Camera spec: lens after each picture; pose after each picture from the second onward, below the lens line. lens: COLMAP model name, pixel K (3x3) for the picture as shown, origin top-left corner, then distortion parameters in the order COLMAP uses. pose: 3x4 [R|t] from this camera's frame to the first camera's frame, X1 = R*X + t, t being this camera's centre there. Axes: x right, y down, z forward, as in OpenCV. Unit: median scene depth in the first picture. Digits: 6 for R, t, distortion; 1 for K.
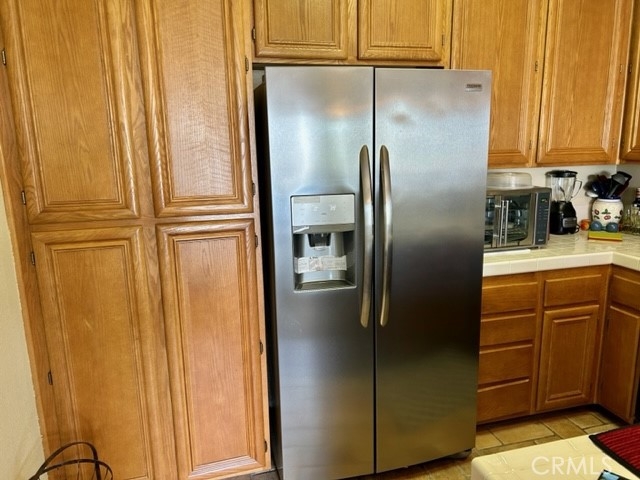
lens RADIAL K [[481.0, 0, 318.8], [0, 481.0, 239.0], [0, 0, 1]] dist [0.062195, -0.067116]
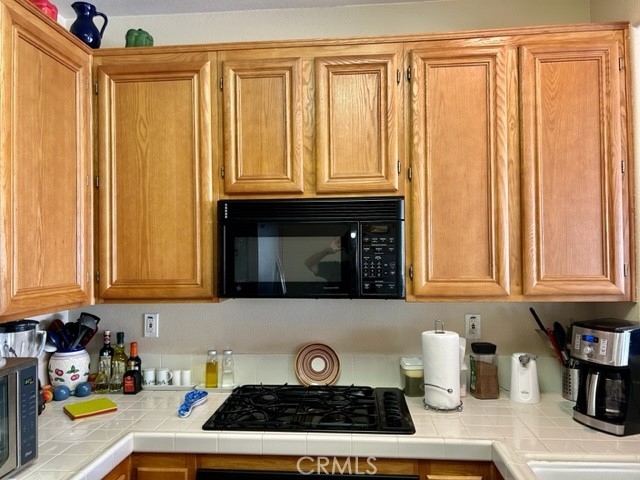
lens RADIAL K [[481.0, 0, 319.4], [0, 481.0, 244.0], [0, 0, 1]] dist [0.062195, -0.067116]
pose [[0.358116, 0.028902, 0.933230, 0.045062], [0.196803, 0.974728, -0.105708, -0.100642], [-0.912700, 0.221518, 0.343378, 0.425060]]
